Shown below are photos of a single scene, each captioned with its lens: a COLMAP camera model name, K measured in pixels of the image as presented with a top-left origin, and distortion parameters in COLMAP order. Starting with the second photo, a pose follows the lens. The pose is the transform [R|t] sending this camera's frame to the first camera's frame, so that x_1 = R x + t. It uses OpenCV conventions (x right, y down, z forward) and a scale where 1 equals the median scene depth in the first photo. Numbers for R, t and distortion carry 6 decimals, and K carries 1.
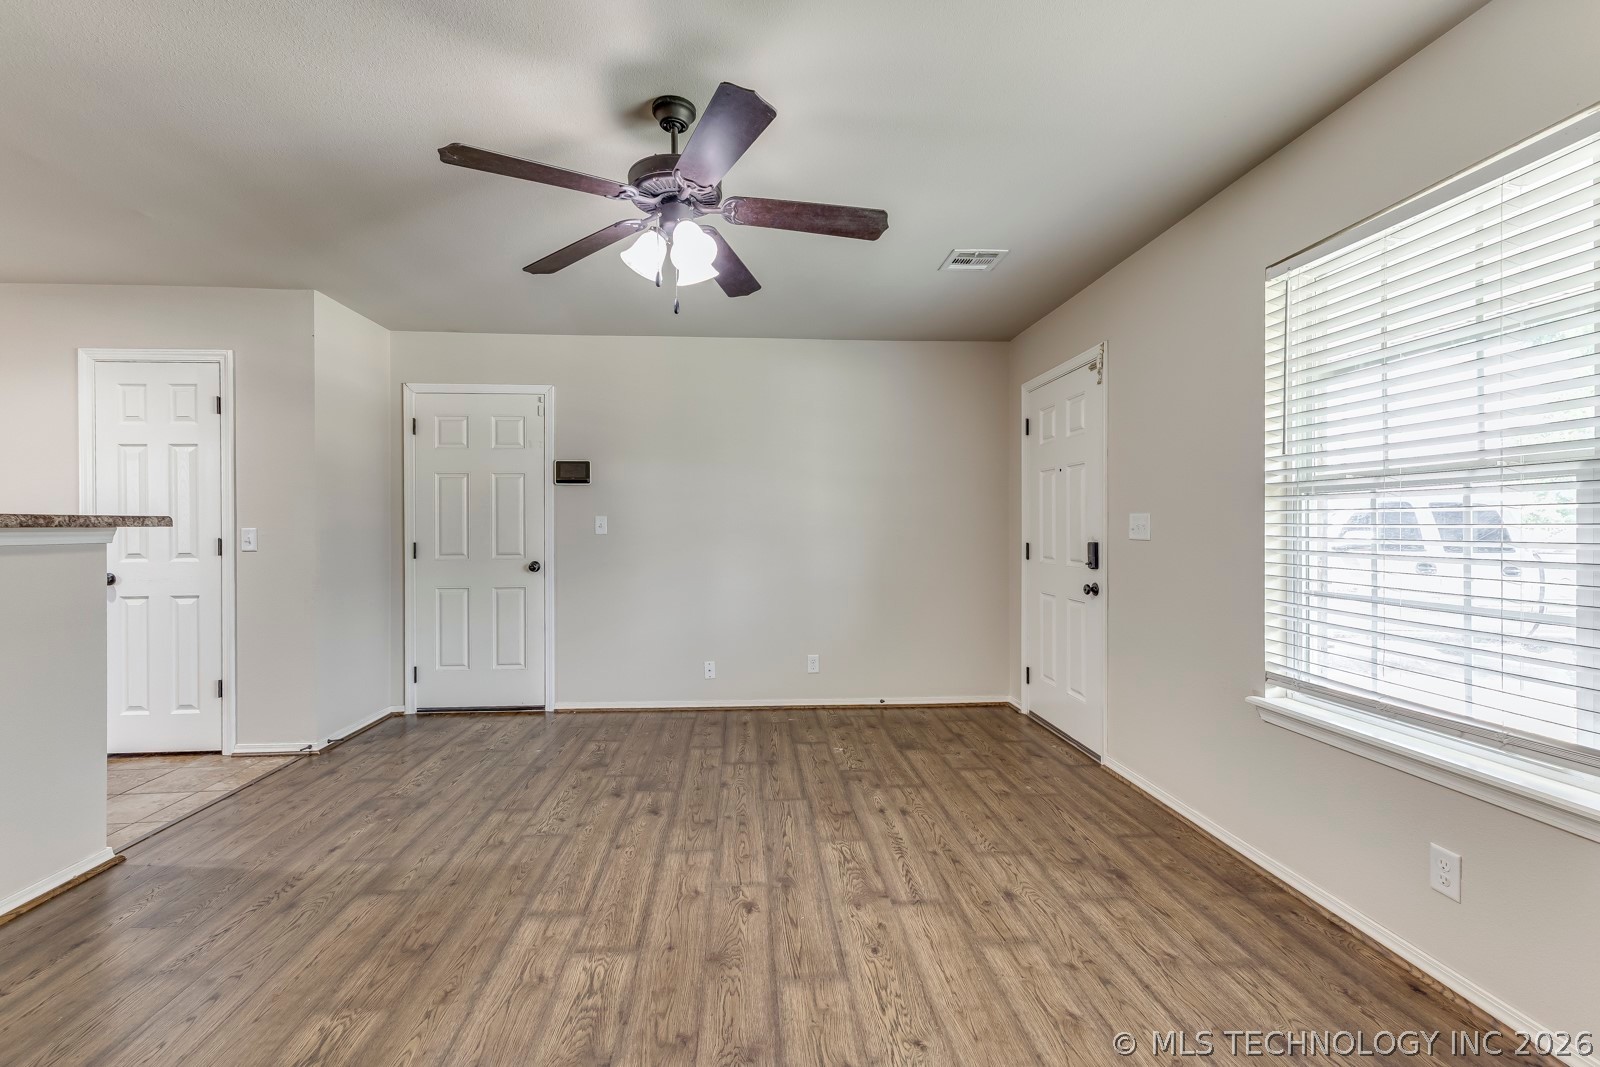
lens RADIAL K [[689.5, 0, 789.4], [0, 689.5, 517.6], [0, 0, 1]] dist [0.012643, -0.002995]
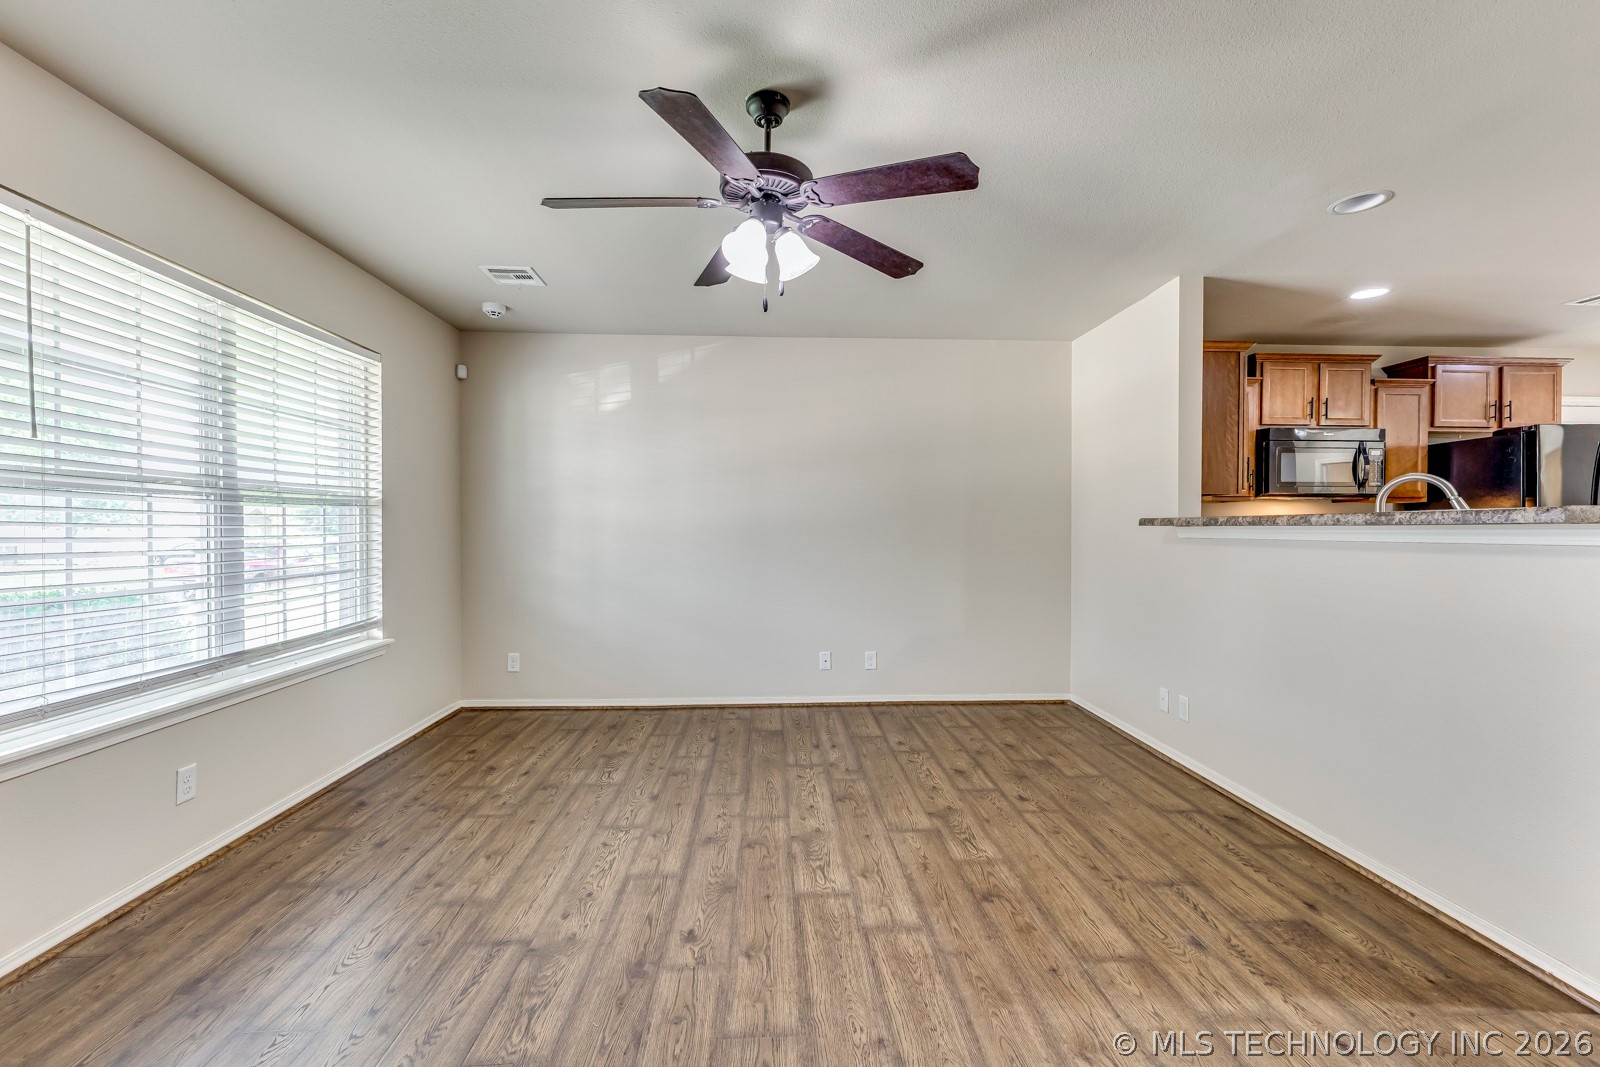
lens RADIAL K [[689.5, 0, 815.3], [0, 689.5, 529.8], [0, 0, 1]] dist [0.012643, -0.002995]
pose [[-0.999998, 0.002166, -0.000318, -0.206014], [0.002170, 0.999917, -0.012689, 0.028596], [0.000290, -0.012689, -0.999919, 1.762176]]
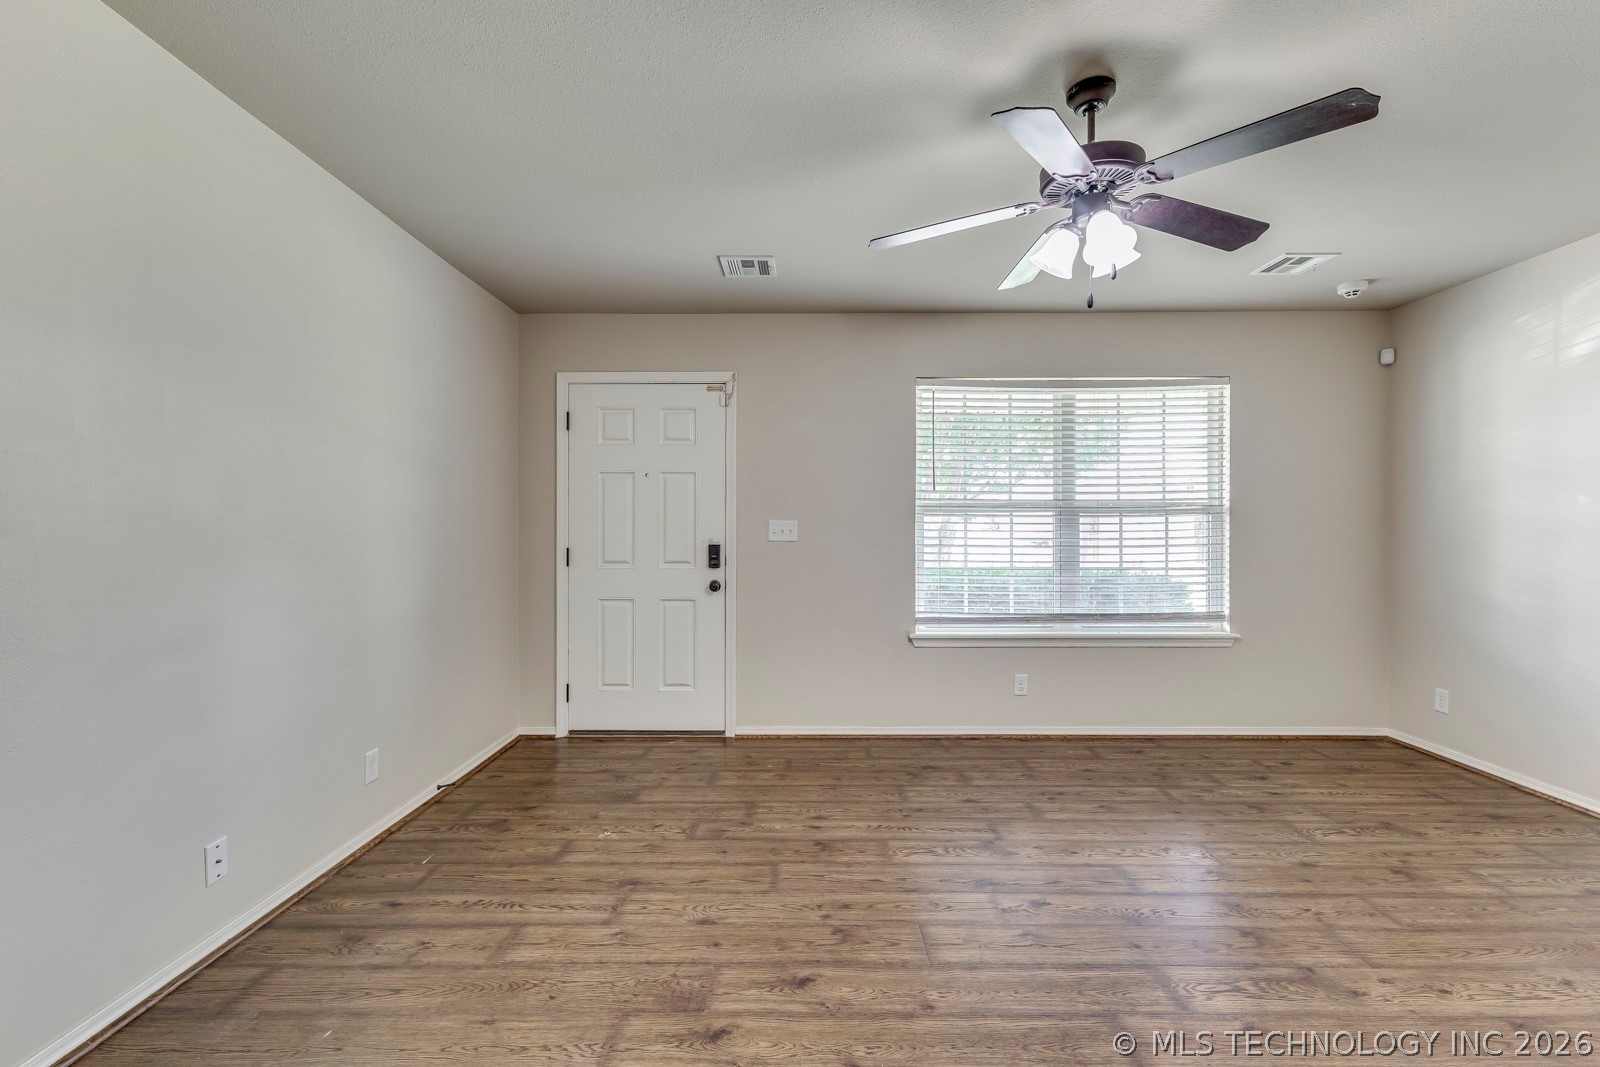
lens RADIAL K [[689.5, 0, 795.2], [0, 689.5, 523.1], [0, 0, 1]] dist [0.012643, -0.002995]
pose [[0.073929, 0.014550, 0.997157, -1.011956], [-0.016966, 0.999767, -0.013330, 0.020543], [-0.997119, -0.015932, 0.074158, 1.178219]]
